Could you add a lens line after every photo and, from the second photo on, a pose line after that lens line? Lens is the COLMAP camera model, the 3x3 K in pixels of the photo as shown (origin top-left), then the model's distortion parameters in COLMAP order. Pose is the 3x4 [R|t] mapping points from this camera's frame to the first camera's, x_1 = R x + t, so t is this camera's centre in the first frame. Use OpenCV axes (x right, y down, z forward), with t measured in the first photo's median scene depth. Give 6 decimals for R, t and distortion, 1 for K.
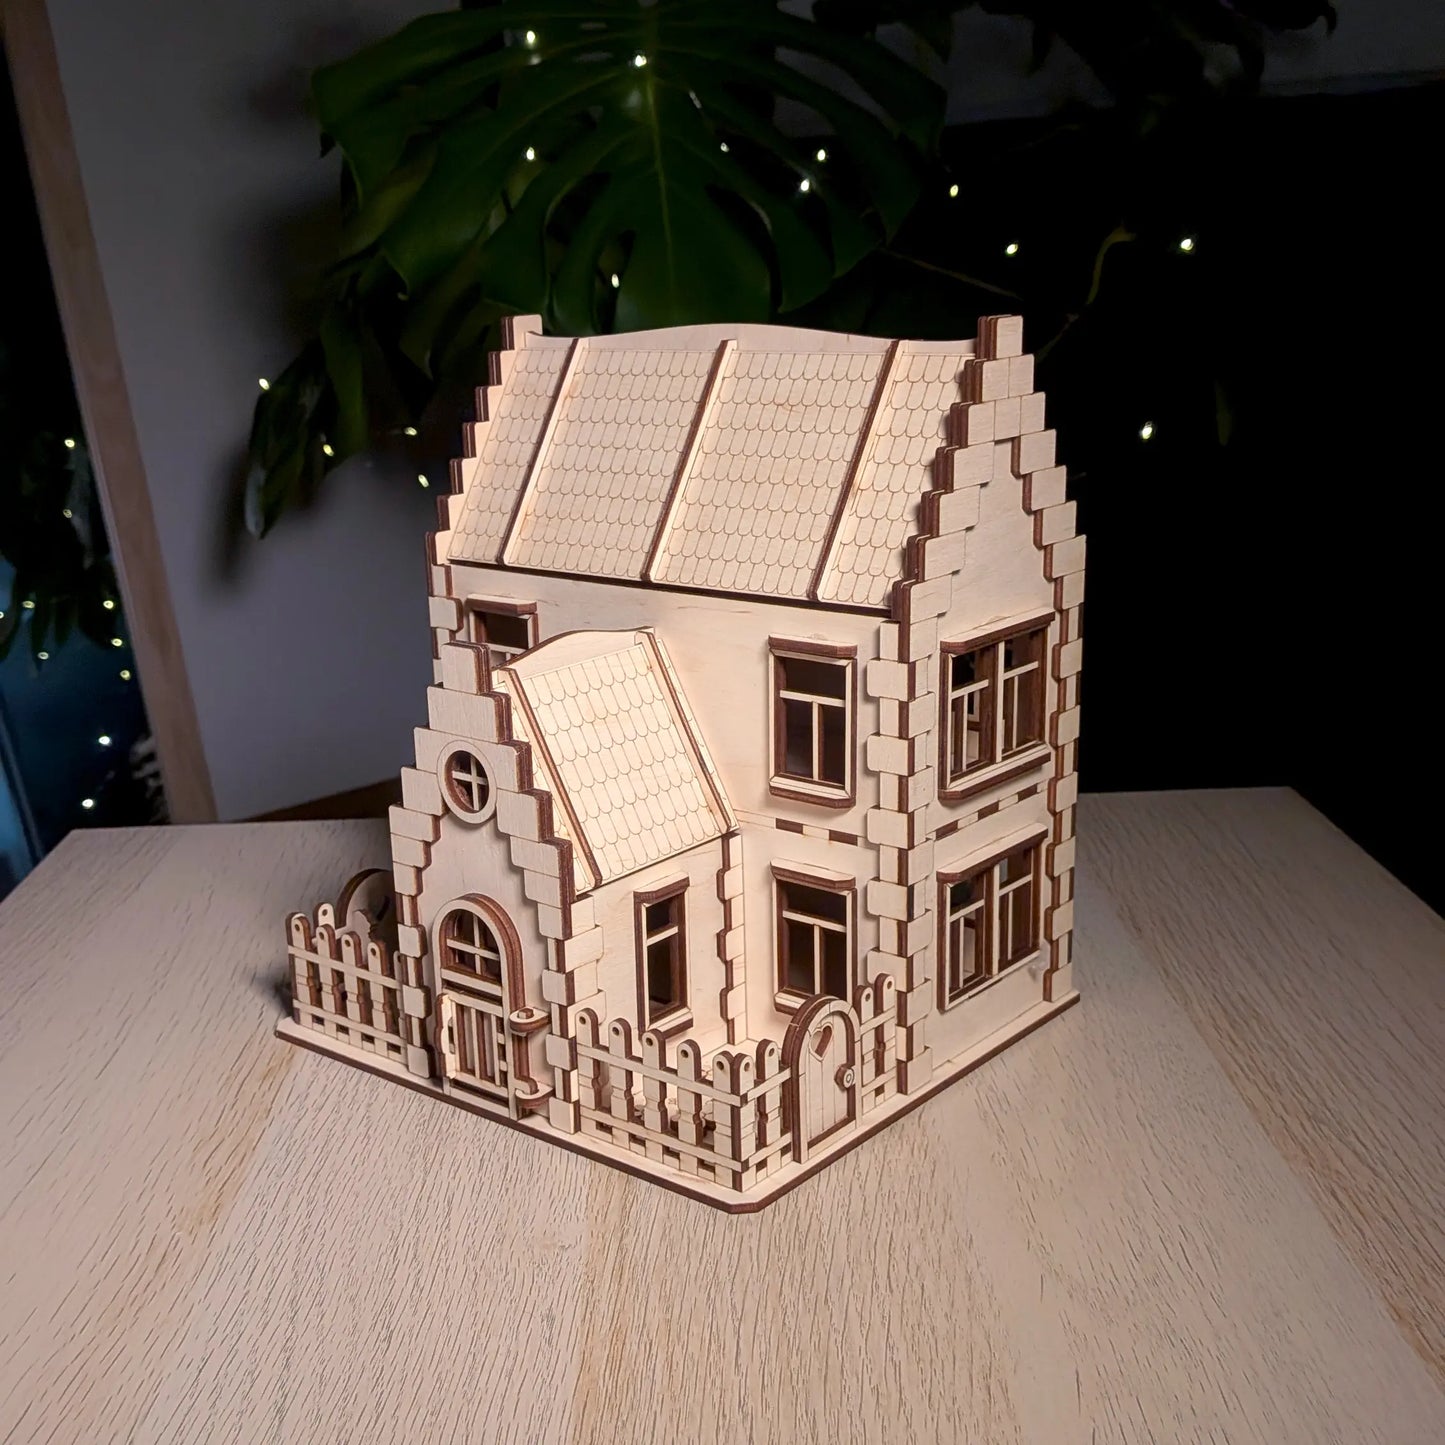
lens RADIAL K [[1782.0, 0, 725.8], [0, 1782.0, 761.4], [0, 0, 1]] dist [0.020036, -0.059992]
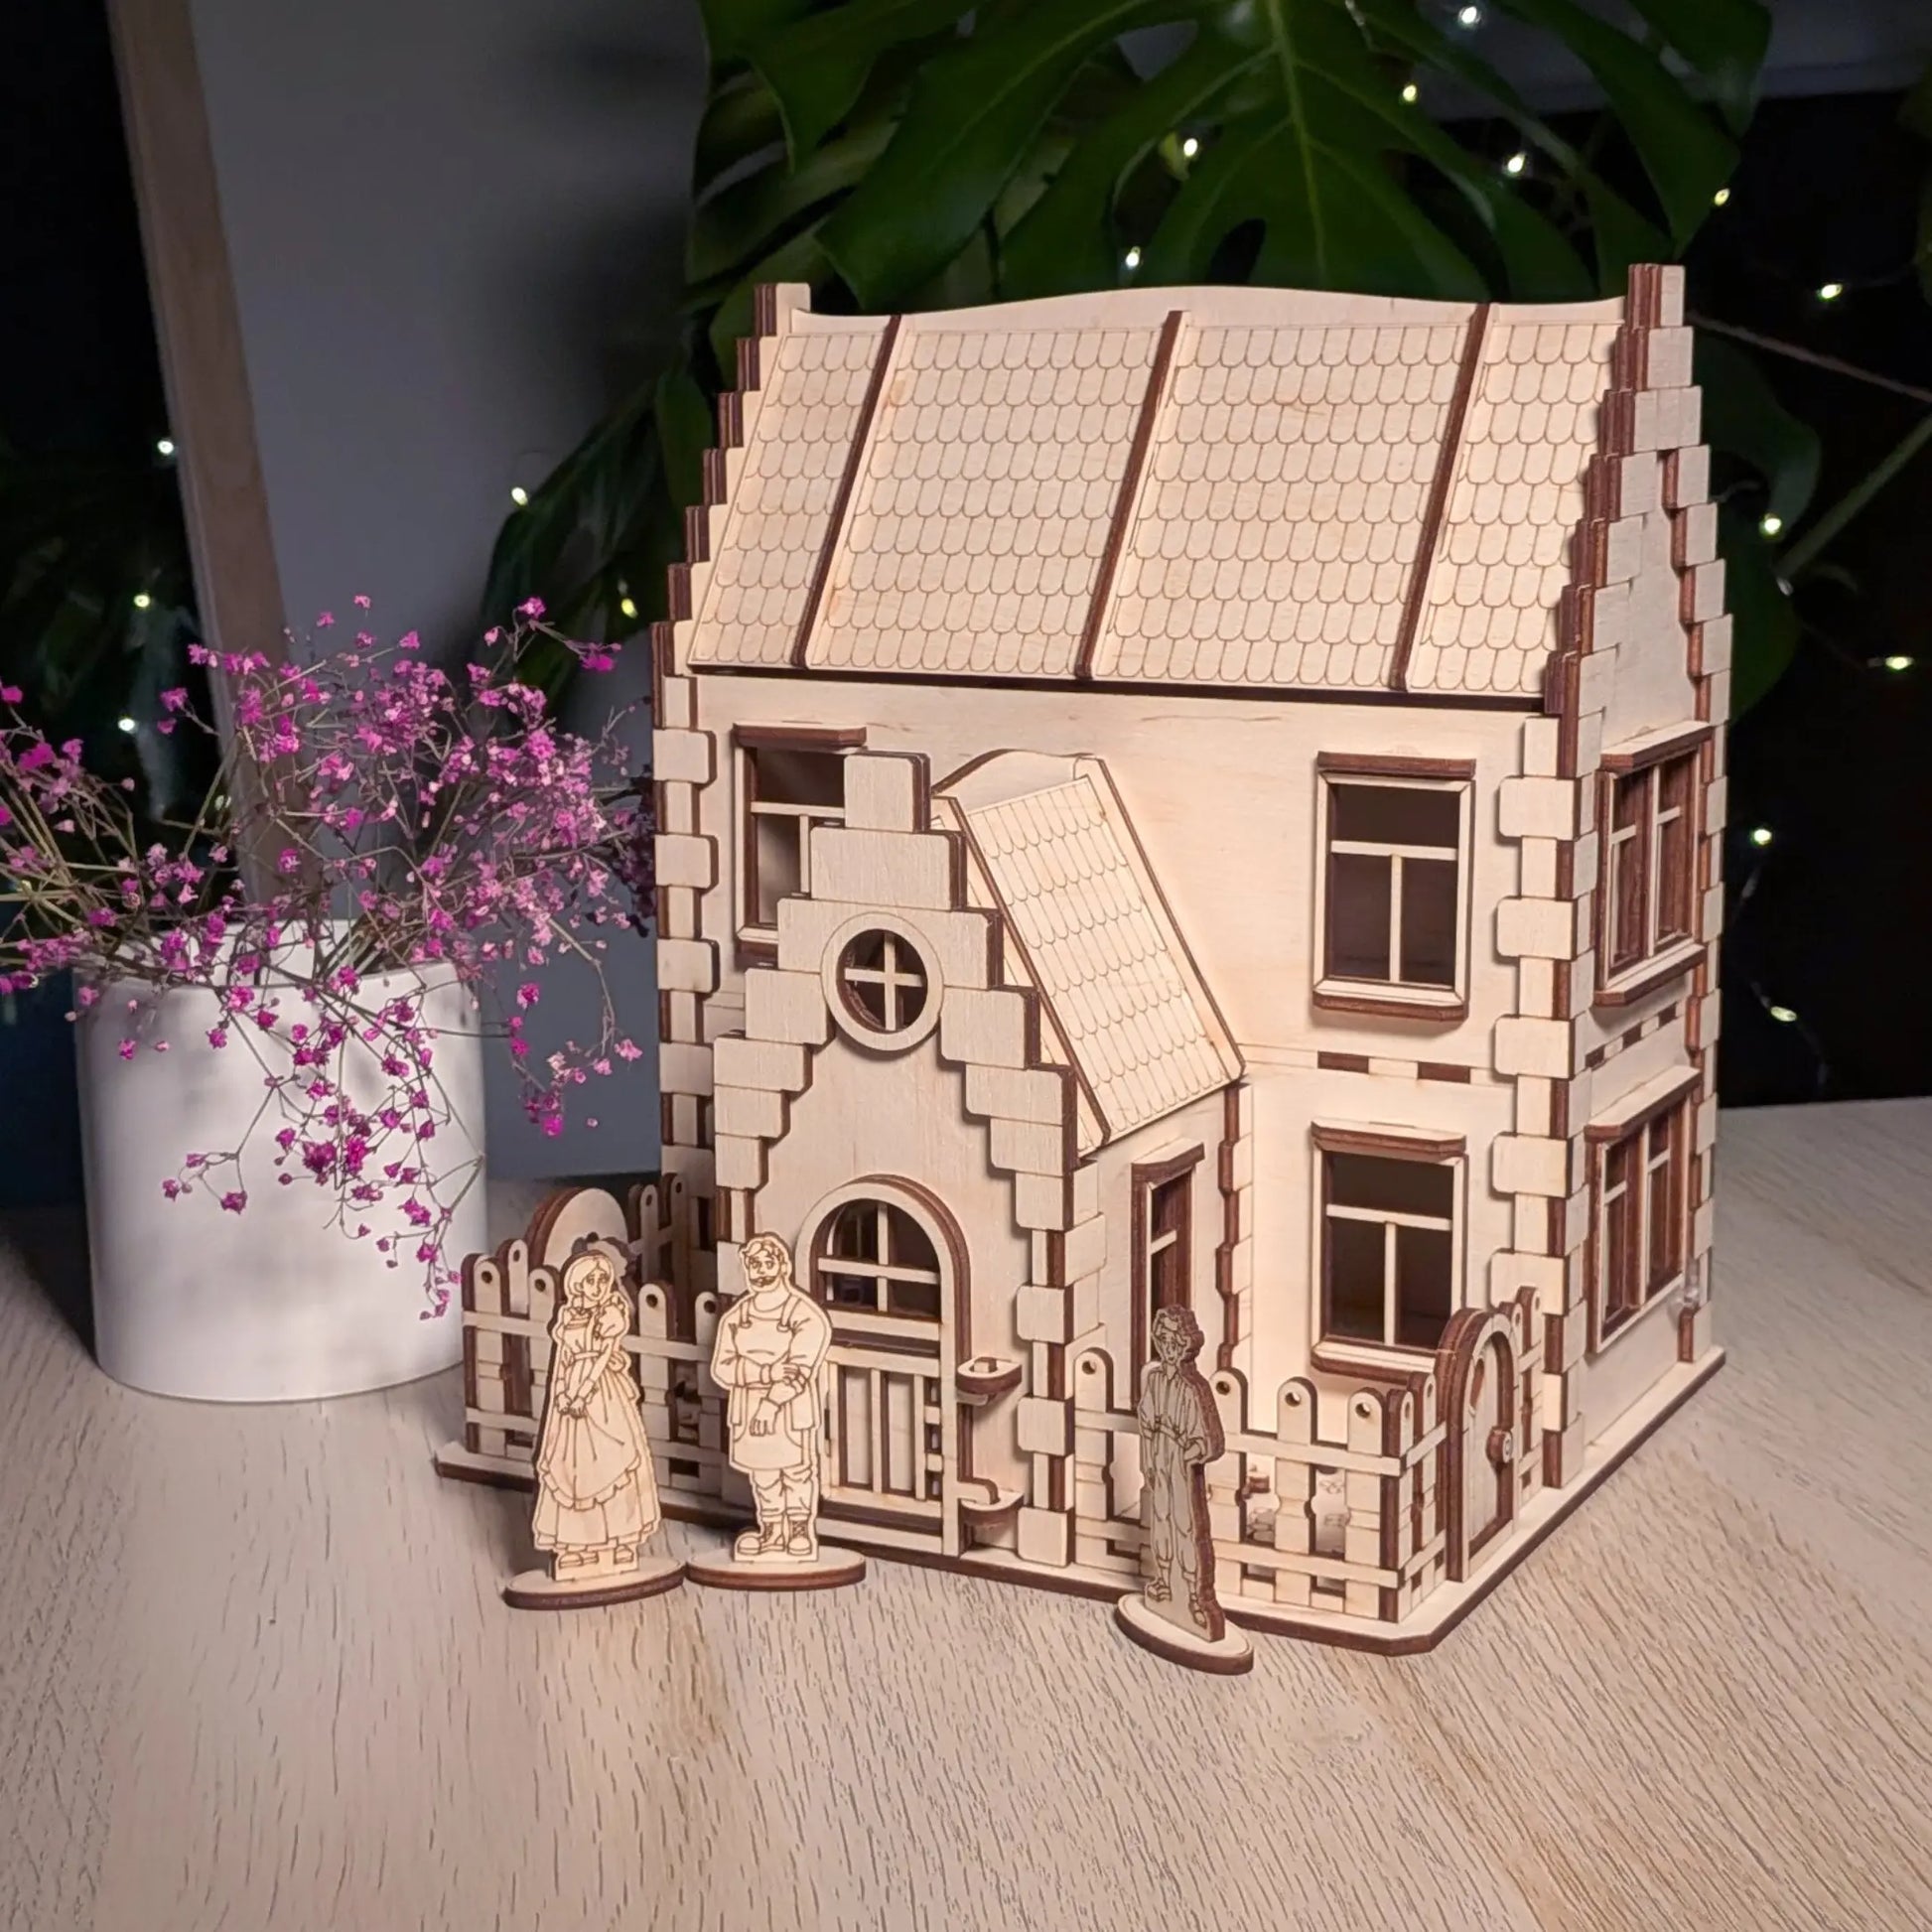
lens RADIAL K [[3241.3, 0, 907.3], [0, 3241.3, 865.3], [0, 0, 1]] dist [0.028022, -0.077327]
pose [[0.980374, -0.007694, 0.196997, -0.343786], [0.034556, 0.990474, -0.133290, 0.116458], [-0.194095, 0.137482, 0.971301, -0.079135]]
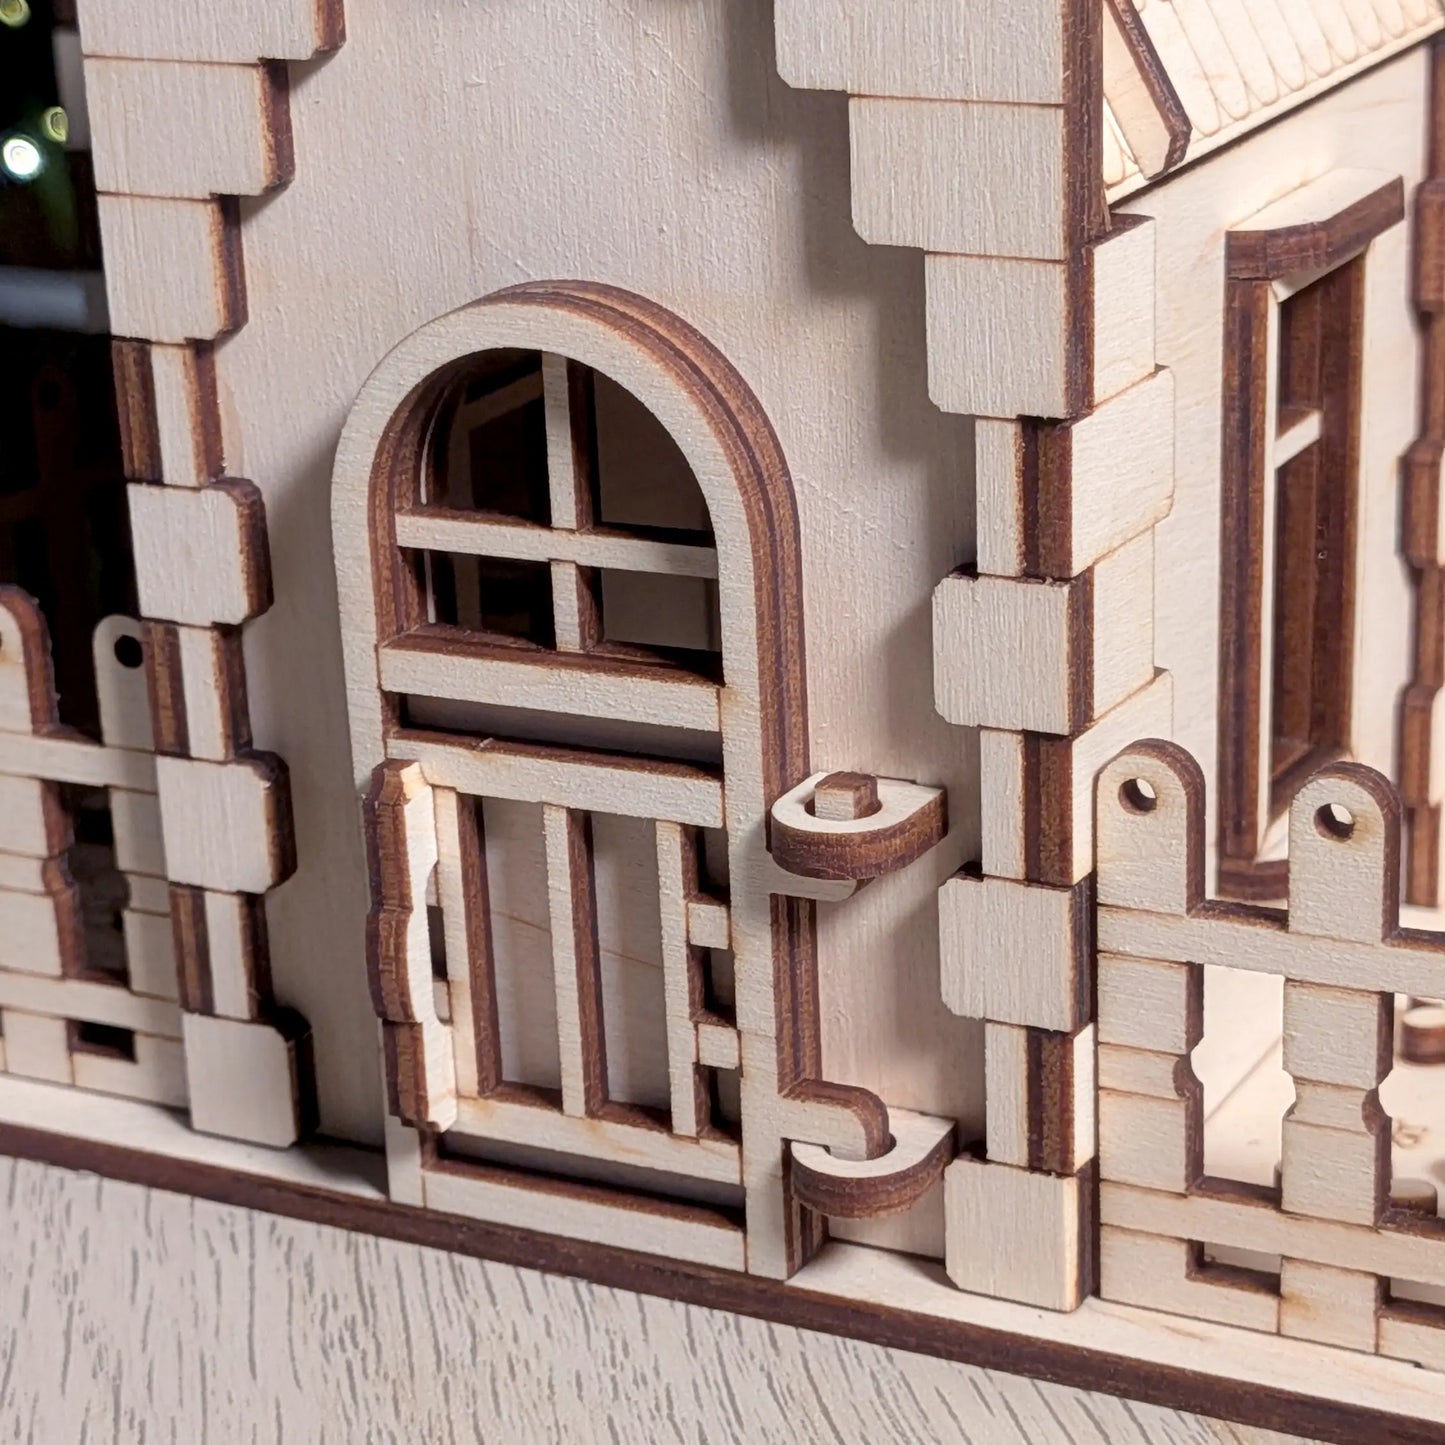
lens RADIAL K [[3282.3, 0, 723.1], [0, 3282.3, 779.1], [0, 0, 1]] dist [0.039298, -0.120180]
pose [[0.976712, -0.085273, 0.196883, -0.201467], [0.070860, 0.994342, 0.079139, 0.103742], [-0.202517, -0.063345, 0.977228, 0.594275]]
